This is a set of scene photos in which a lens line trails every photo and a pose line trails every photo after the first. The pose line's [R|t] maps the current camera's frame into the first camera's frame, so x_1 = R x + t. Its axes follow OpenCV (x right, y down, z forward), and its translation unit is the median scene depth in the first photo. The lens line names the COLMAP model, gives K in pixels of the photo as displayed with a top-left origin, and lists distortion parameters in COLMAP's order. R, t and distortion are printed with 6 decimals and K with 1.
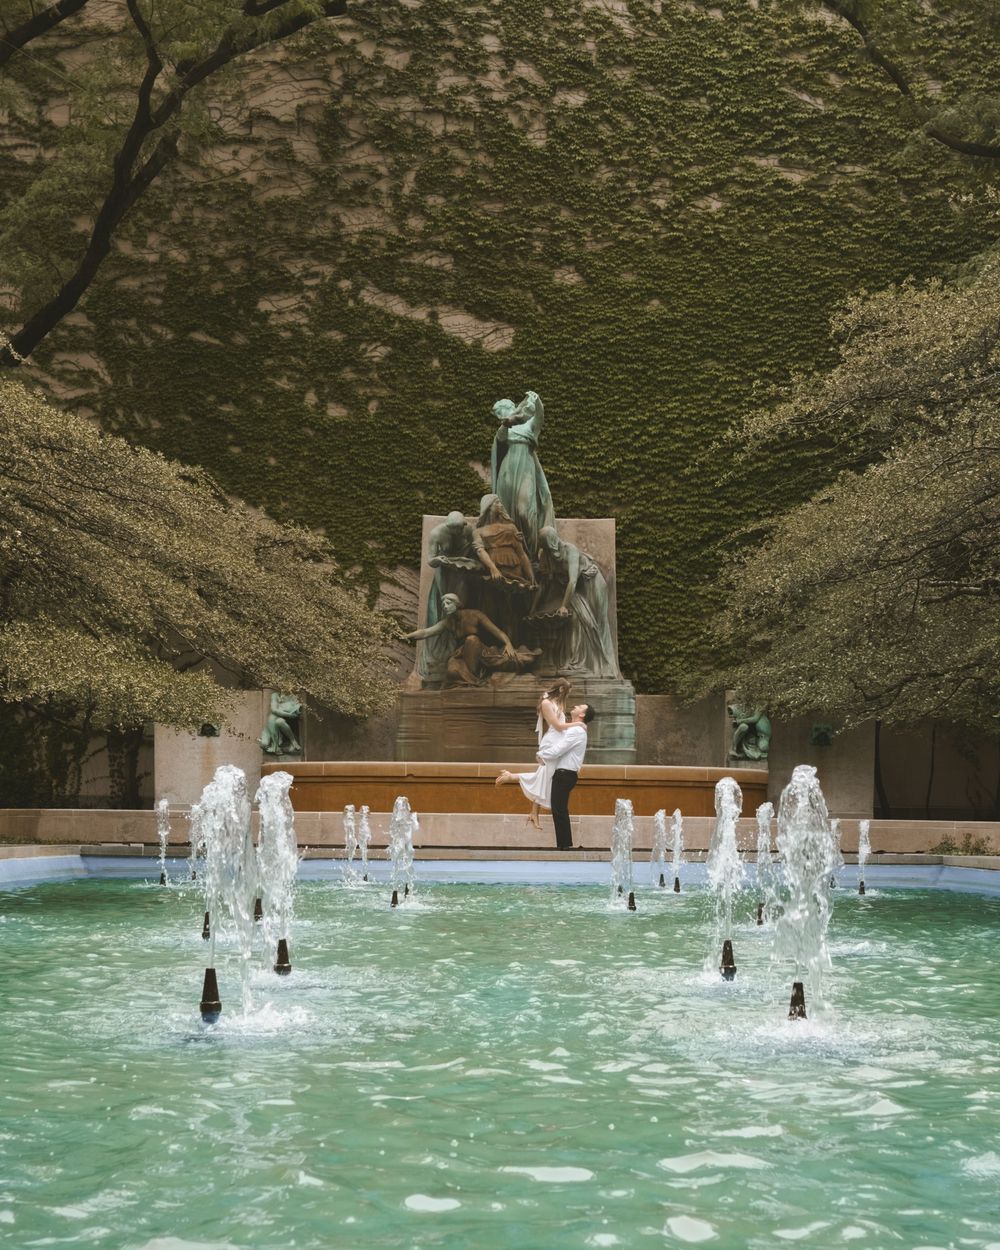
lens RADIAL K [[1106.1, 0, 499.3], [0, 1106.1, 625.9], [0, 0, 1]] dist [-0.006469, 0.003438]
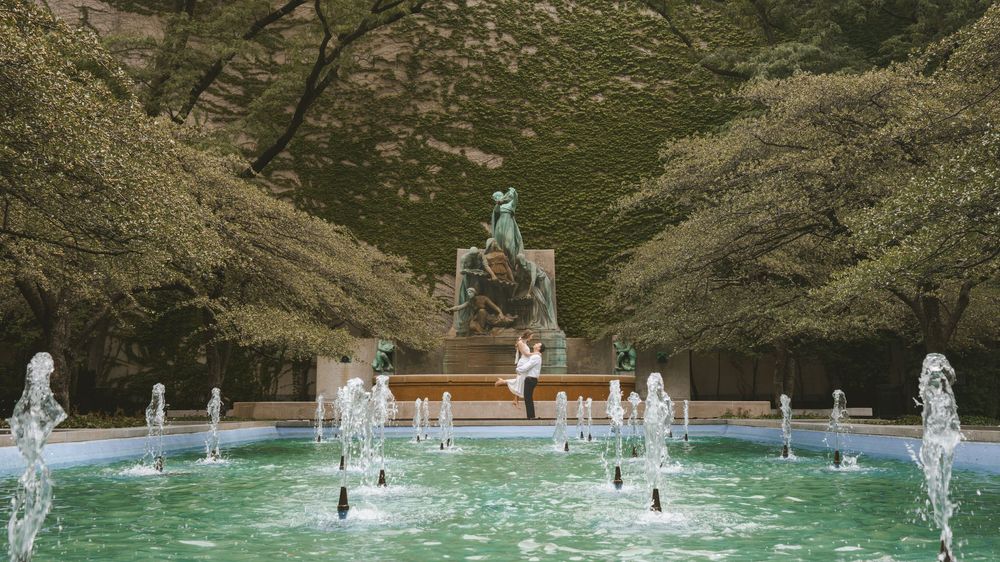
lens RADIAL K [[822.0, 0, 500.1], [0, 822.0, 280.6], [0, 0, 1]] dist [-0.000016, -0.000292]
pose [[0.999690, -0.011533, 0.022044, -0.025933], [0.011675, 0.999912, -0.006331, -0.033289], [-0.021969, 0.006587, 0.999737, -0.477600]]
